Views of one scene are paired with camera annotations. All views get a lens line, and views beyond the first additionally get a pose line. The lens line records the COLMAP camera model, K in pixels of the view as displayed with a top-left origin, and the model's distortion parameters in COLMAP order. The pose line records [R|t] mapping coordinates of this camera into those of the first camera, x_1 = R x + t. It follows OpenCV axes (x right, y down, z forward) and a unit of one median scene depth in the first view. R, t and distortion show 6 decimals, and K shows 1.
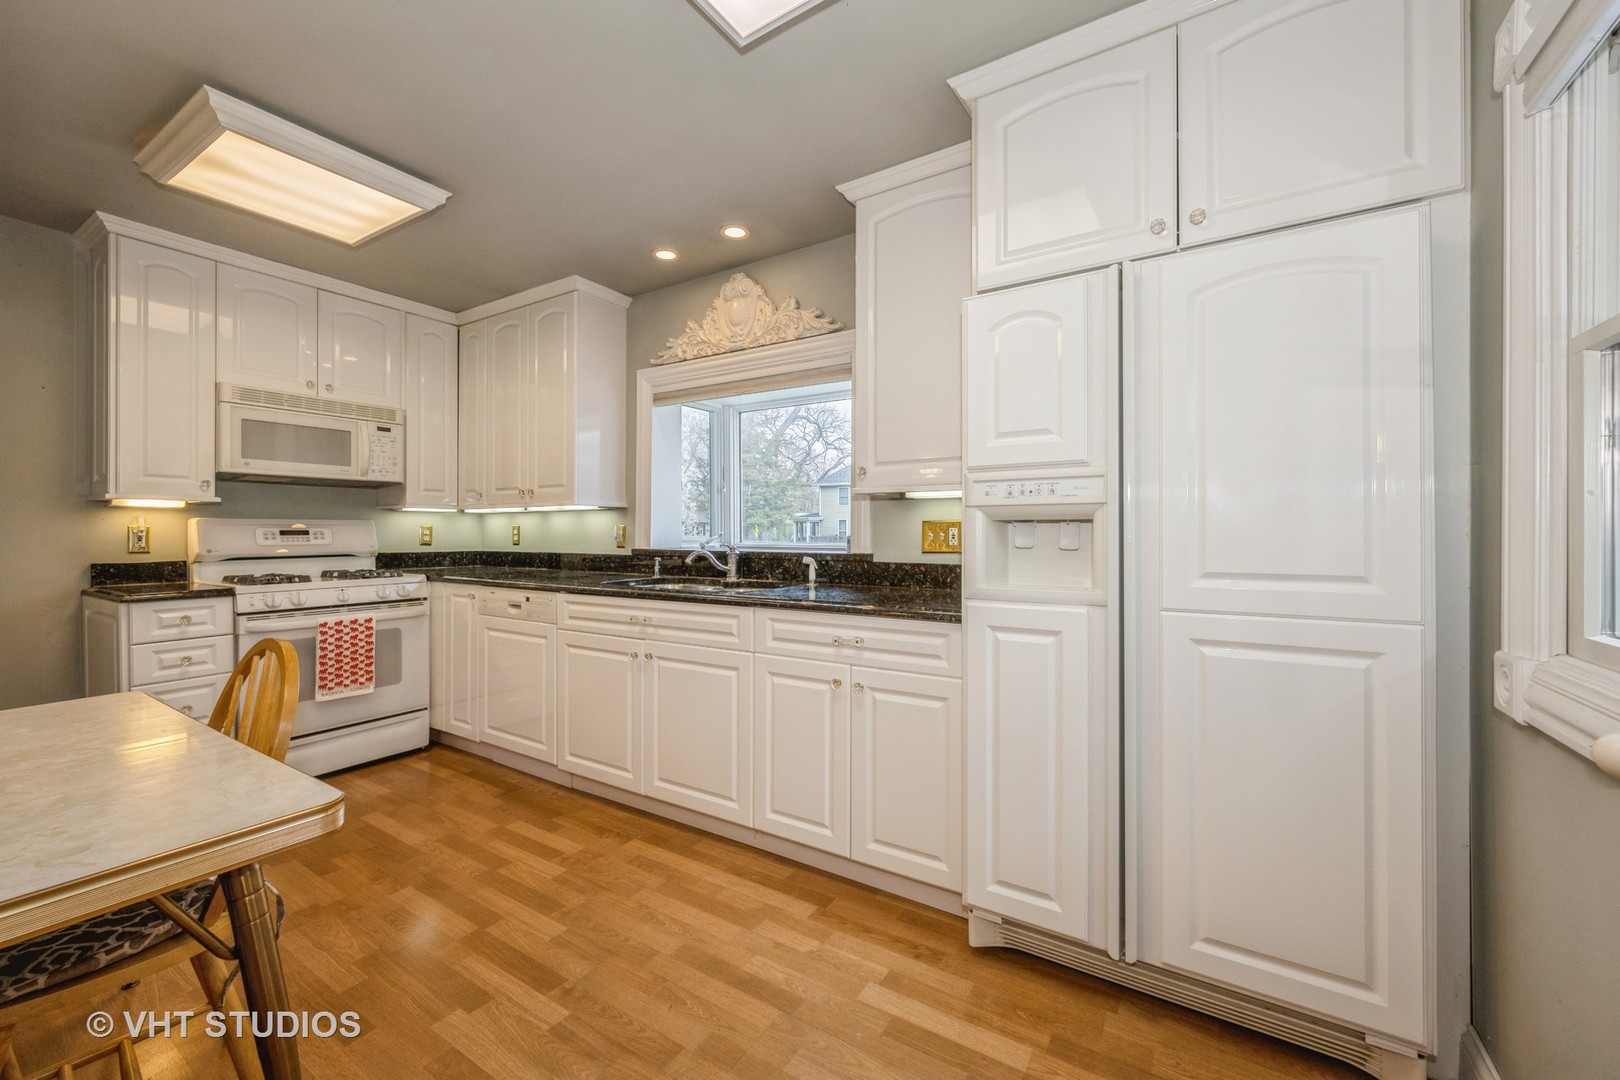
lens RADIAL K [[636.7, 0, 815.3], [0, 636.7, 531.4], [0, 0, 1]] dist [0.001929, 0.000098]
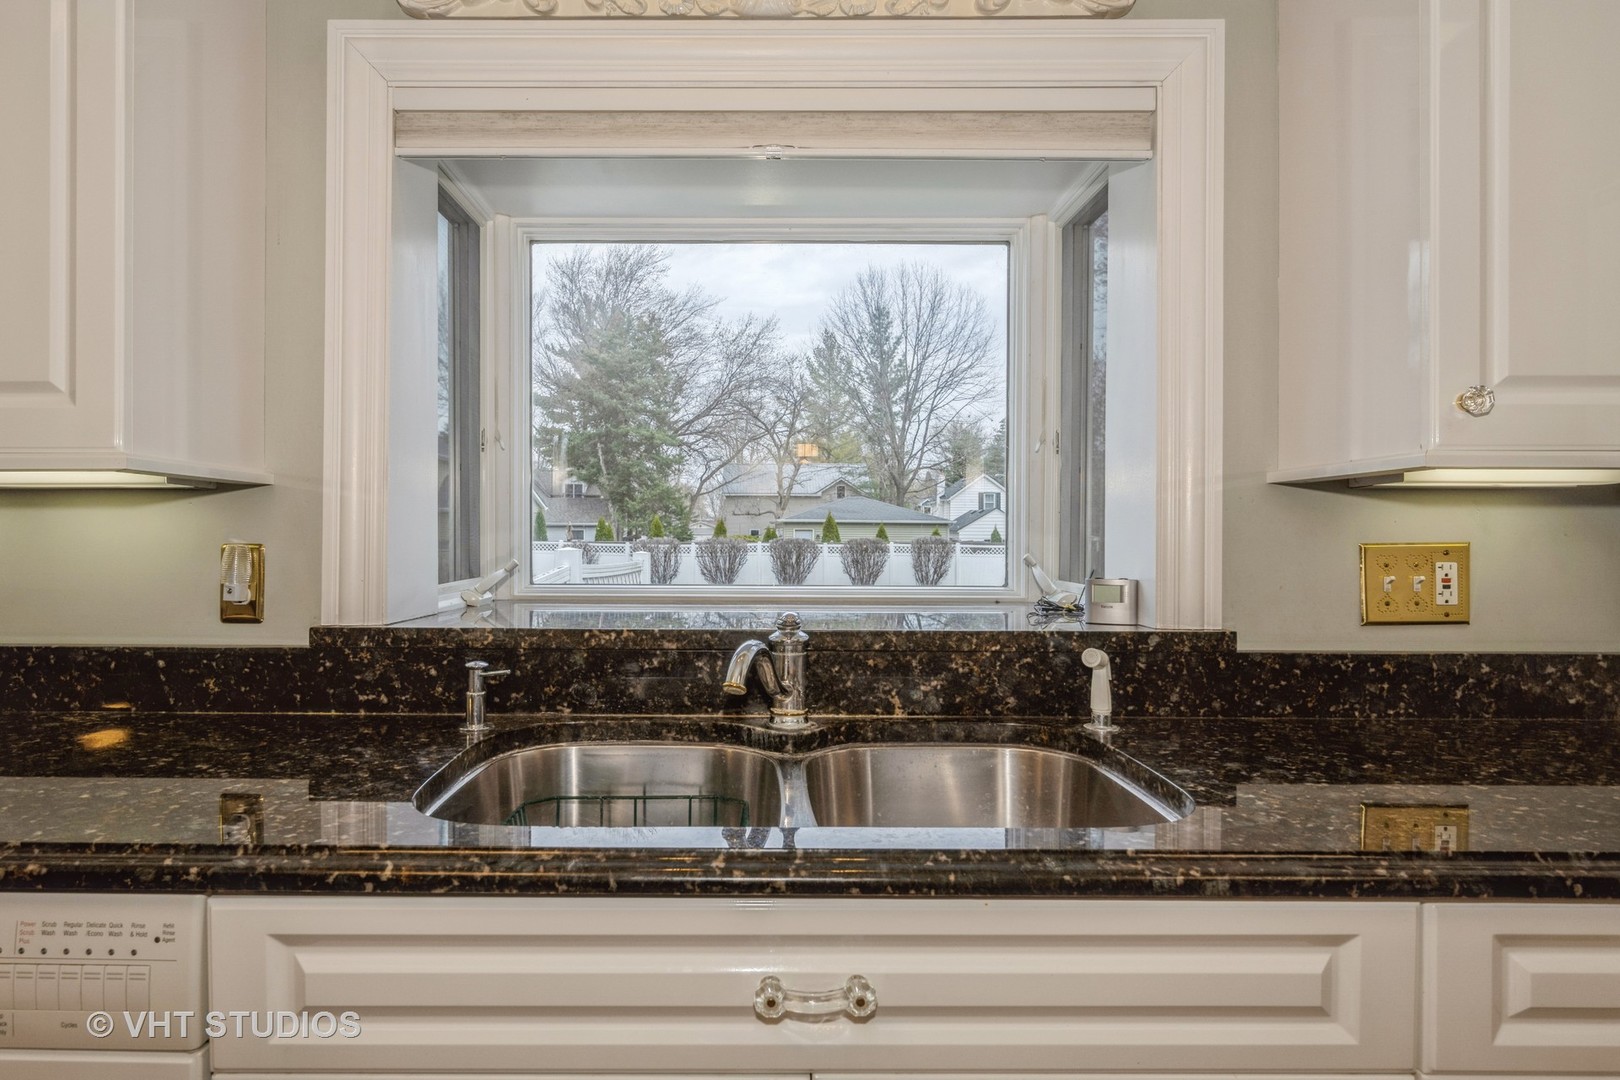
lens RADIAL K [[911.3, 0, 759.8], [0, 911.3, 533.9], [0, 0, 1]] dist [-0.001311, -0.000300]
pose [[0.853147, 0.003287, 0.521660, -0.419610], [-0.003346, 0.999994, -0.000828, -0.019492], [-0.521660, -0.001039, 0.853153, 0.684939]]
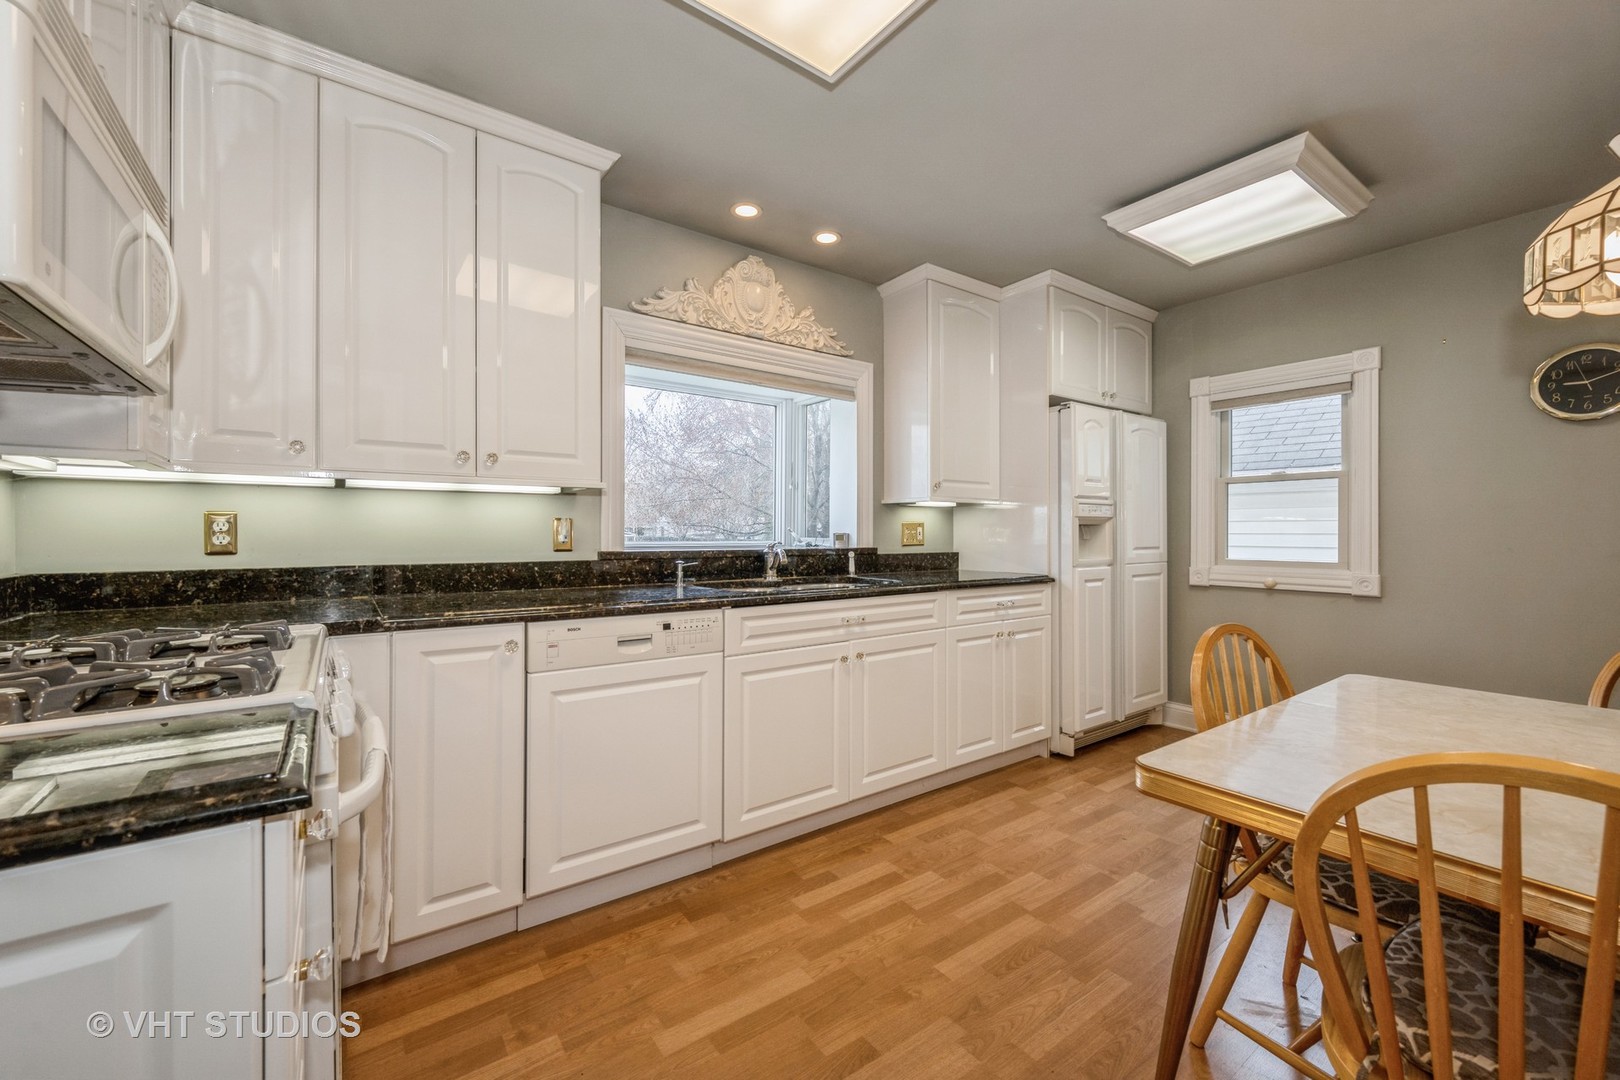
lens RADIAL K [[636.7, 0, 815.3], [0, 636.7, 531.4], [0, 0, 1]] dist [0.001929, 0.000098]
pose [[0.368900, 0.002640, 0.929465, -1.103171], [-0.003407, 0.999993, -0.001488, 0.005673], [-0.929463, -0.002617, 0.368907, 0.644515]]
